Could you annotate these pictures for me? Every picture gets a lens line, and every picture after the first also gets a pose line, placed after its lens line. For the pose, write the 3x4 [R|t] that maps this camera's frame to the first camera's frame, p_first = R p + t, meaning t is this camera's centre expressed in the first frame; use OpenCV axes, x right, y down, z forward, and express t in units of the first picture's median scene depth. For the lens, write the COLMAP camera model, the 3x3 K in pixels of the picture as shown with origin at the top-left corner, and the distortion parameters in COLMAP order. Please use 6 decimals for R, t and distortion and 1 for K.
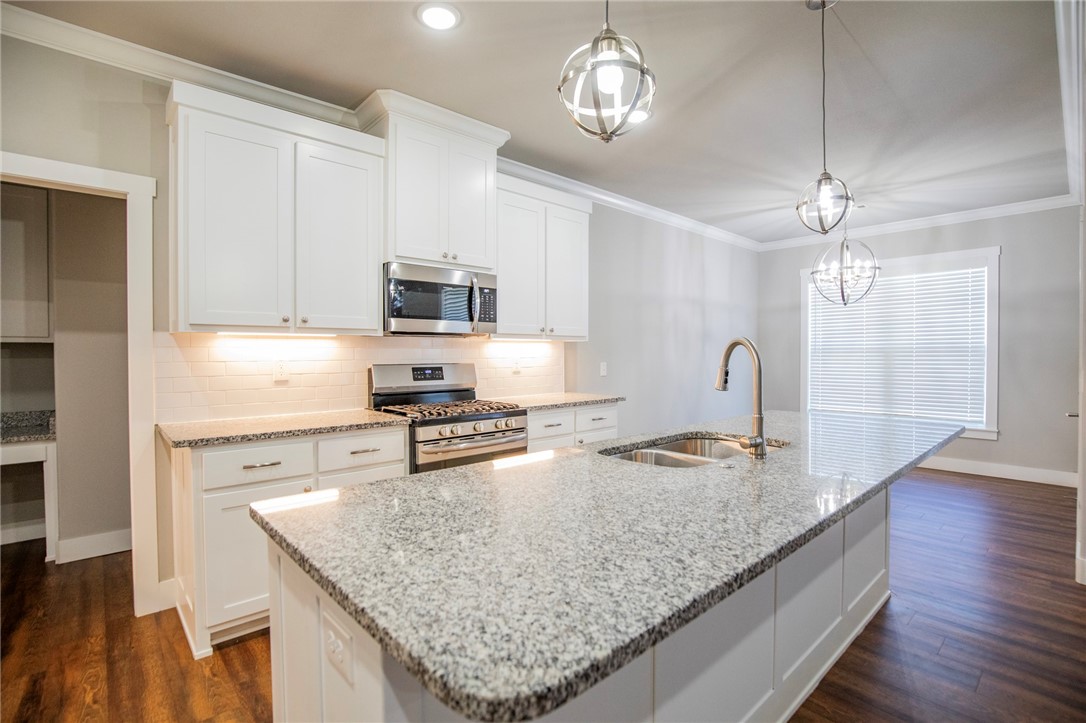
lens RADIAL K [[506.0, 0, 556.2], [0, 506.0, 360.1], [0, 0, 1]] dist [-0.038302, 0.007432]
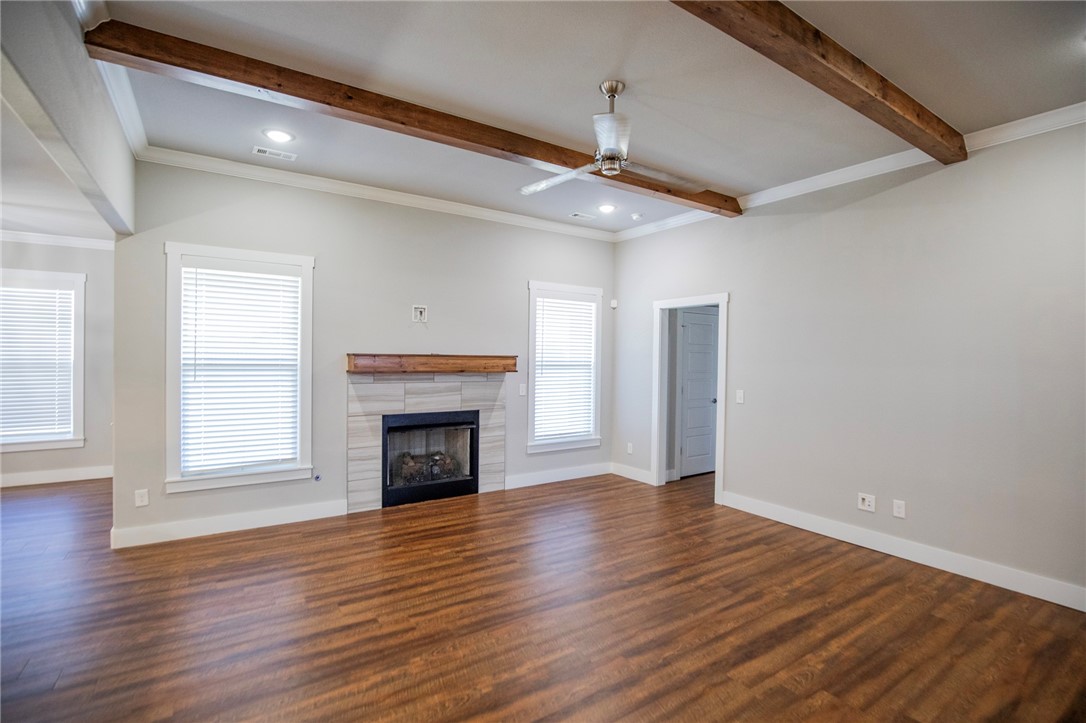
lens RADIAL K [[506.0, 0, 556.2], [0, 506.0, 360.1], [0, 0, 1]] dist [-0.038302, 0.007432]
pose [[0.145319, -0.008684, 0.989347, -0.082668], [-0.001790, 0.999958, 0.009040, -0.070599], [-0.989383, -0.003084, 0.145297, -0.345456]]
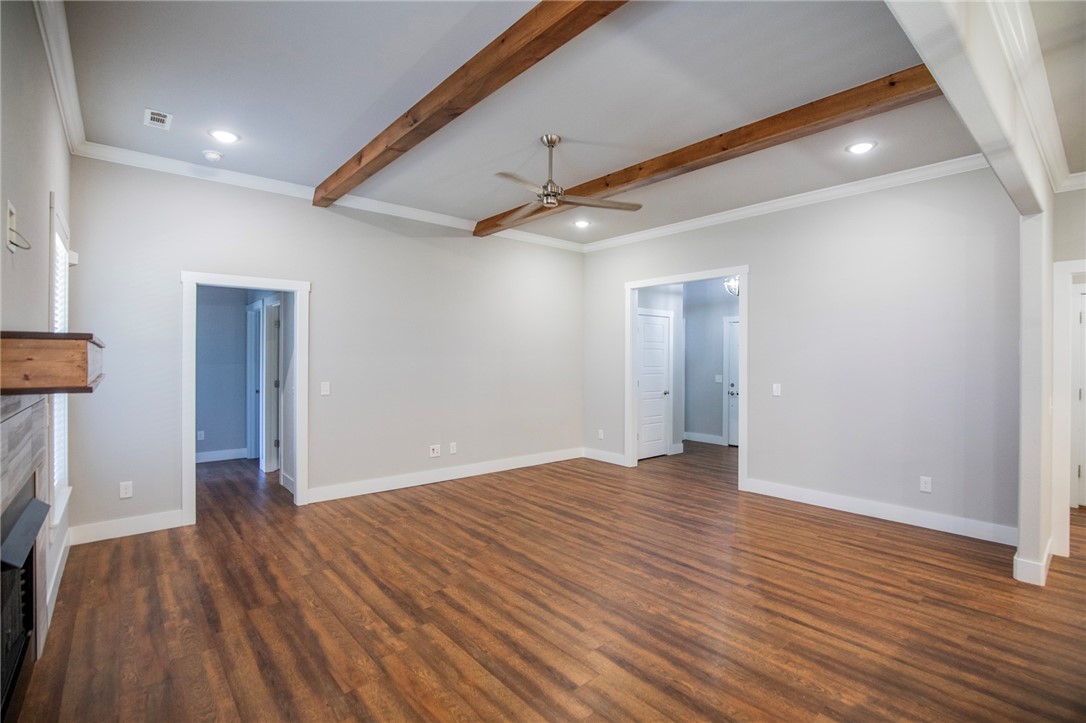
lens RADIAL K [[506.0, 0, 556.2], [0, 506.0, 360.1], [0, 0, 1]] dist [-0.038302, 0.007432]
pose [[-0.999575, -0.002108, 0.029073, 0.762505], [-0.001643, 0.999871, 0.016007, -0.059475], [-0.029103, 0.015953, -0.999449, 0.831091]]
